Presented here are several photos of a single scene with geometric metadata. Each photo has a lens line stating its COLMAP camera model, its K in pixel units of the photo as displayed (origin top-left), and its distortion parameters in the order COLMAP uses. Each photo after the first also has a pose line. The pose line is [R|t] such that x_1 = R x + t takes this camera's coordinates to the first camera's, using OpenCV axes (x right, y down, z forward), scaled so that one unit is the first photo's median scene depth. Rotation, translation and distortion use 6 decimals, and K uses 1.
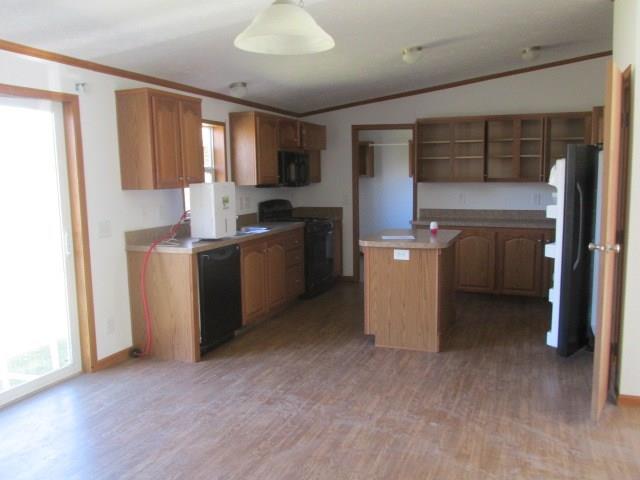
lens RADIAL K [[555.2, 0, 343.6], [0, 555.2, 242.5], [0, 0, 1]] dist [-0.008786, 0.002468]
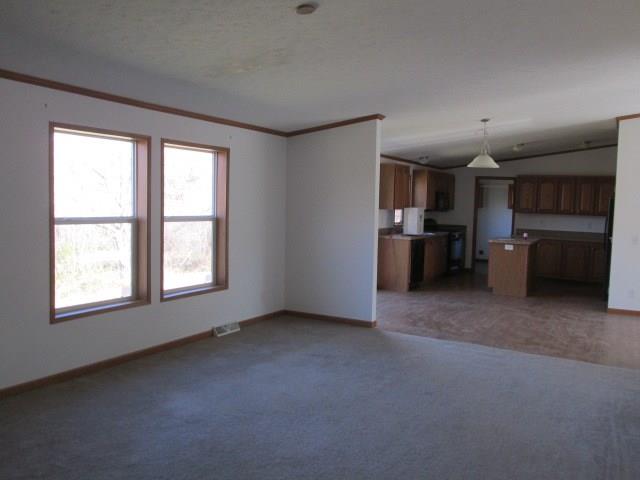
lens RADIAL K [[583.4, 0, 340.0], [0, 583.4, 238.1], [0, 0, 1]] dist [0.013433, 0.008196]
pose [[0.989892, 0.051092, -0.132302, -0.194965], [-0.058705, 0.996798, -0.054290, 0.121713], [0.129104, 0.061508, 0.989722, -1.028797]]
